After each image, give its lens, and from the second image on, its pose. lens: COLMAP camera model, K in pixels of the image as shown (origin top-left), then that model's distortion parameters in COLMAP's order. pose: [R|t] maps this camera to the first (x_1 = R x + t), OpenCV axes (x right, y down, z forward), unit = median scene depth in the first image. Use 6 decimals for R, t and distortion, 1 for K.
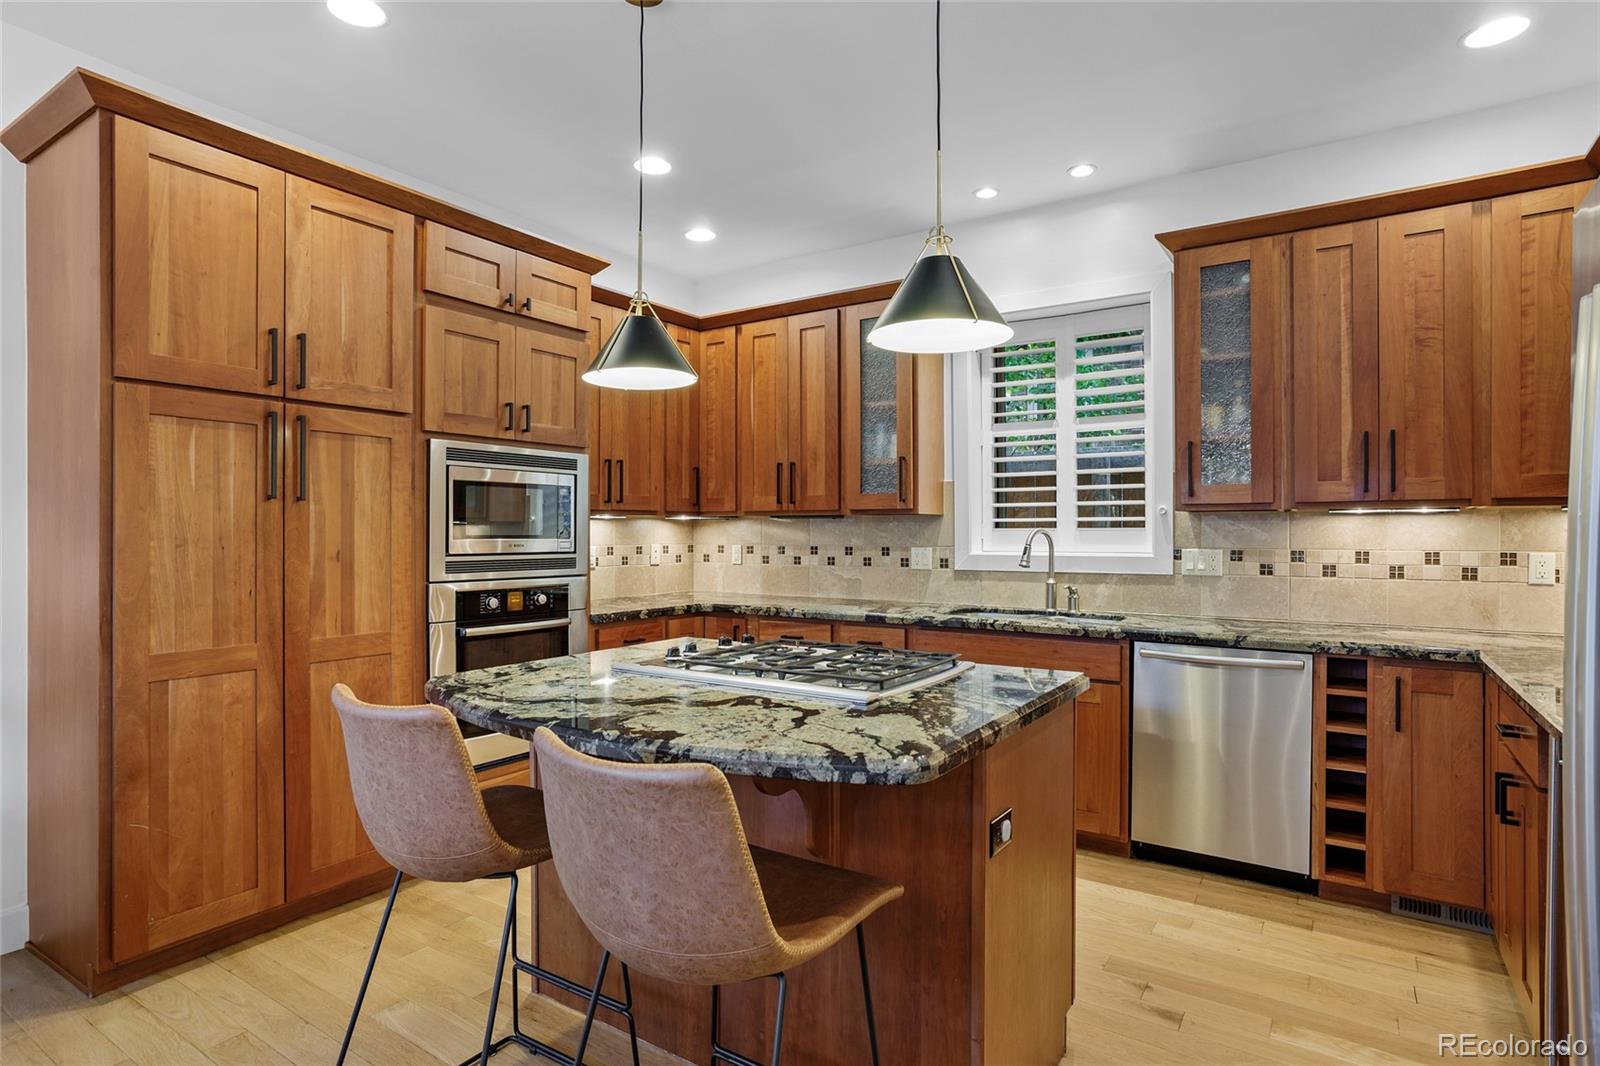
lens RADIAL K [[850.5, 0, 800.0], [0, 850.5, 533.0], [0, 0, 1]] dist [-0.003631, -0.000360]
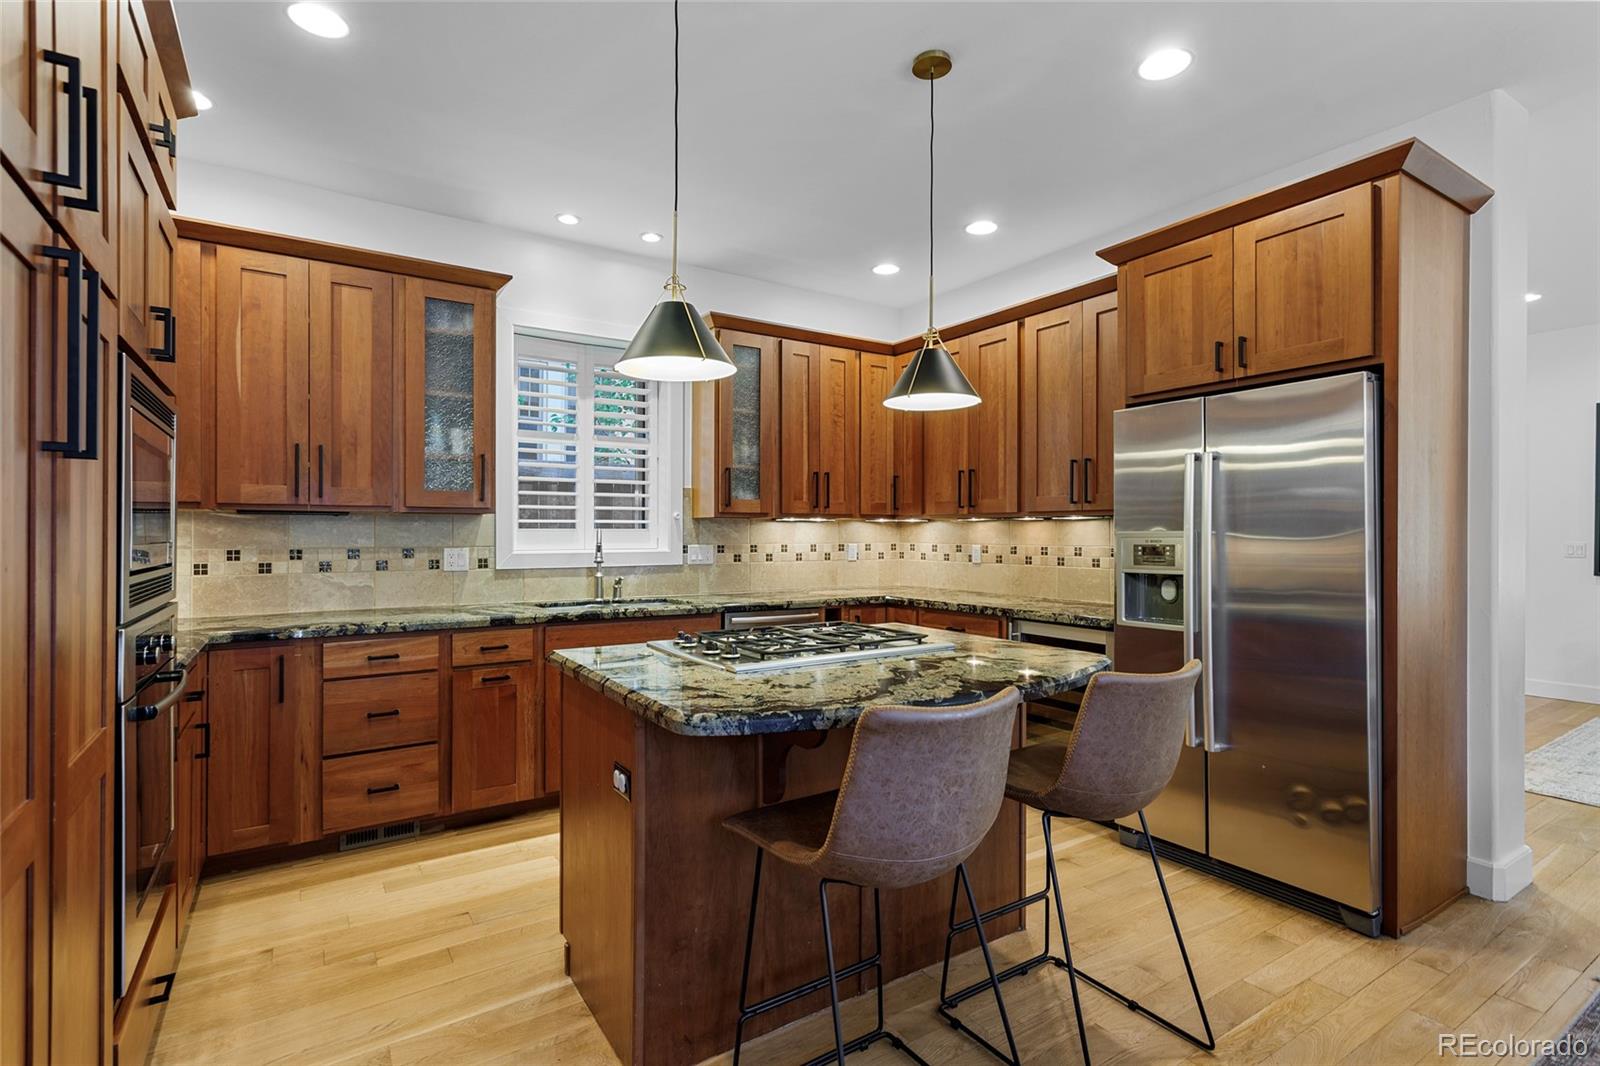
lens RADIAL K [[770.0, 0, 800.0], [0, 770.0, 533.0], [0, 0, 1]] dist [0.002312, 0.000220]
pose [[0.401423, 0.000589, 0.915893, -0.645434], [-0.000880, 1.000000, -0.000258, -0.000097], [-0.915893, -0.000702, 0.401423, 0.380490]]
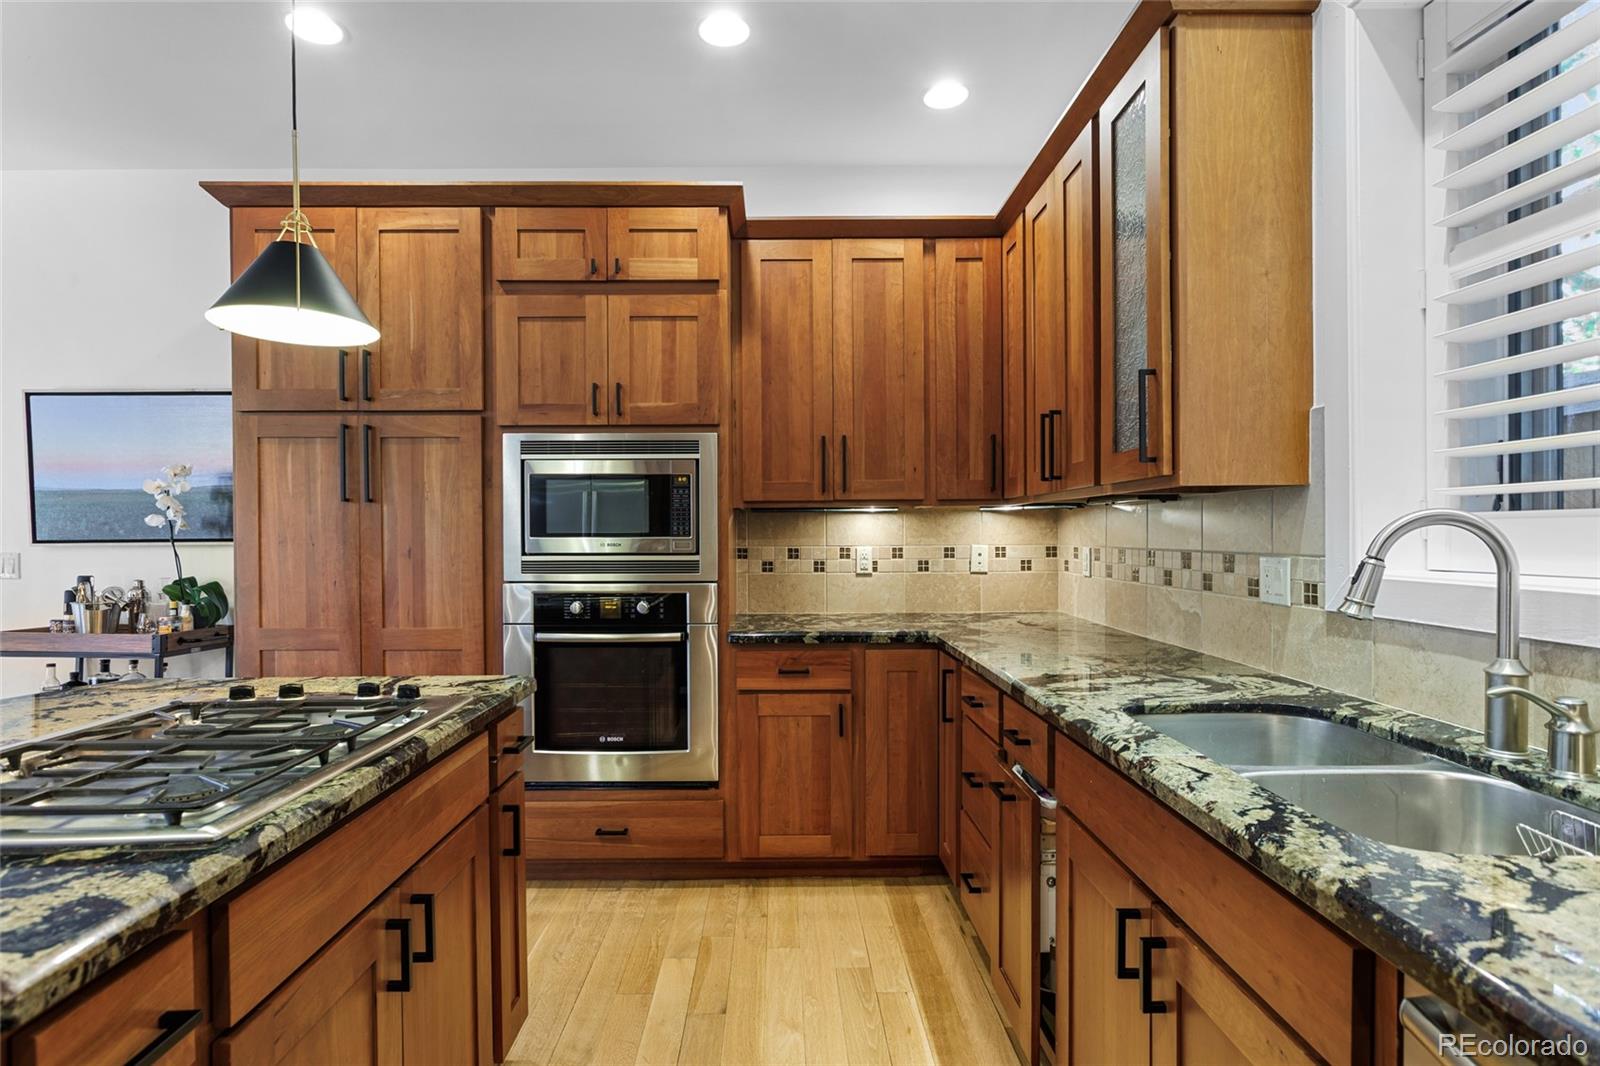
lens RADIAL K [[817.4, 0, 771.5], [0, 817.4, 545.1], [0, 0, 1]] dist [0.000313, 0.000172]
pose [[0.556109, 0.009717, -0.831052, 0.468217], [0.004356, 0.999884, 0.014606, 0.003376], [0.831098, -0.011742, 0.556002, 0.672605]]
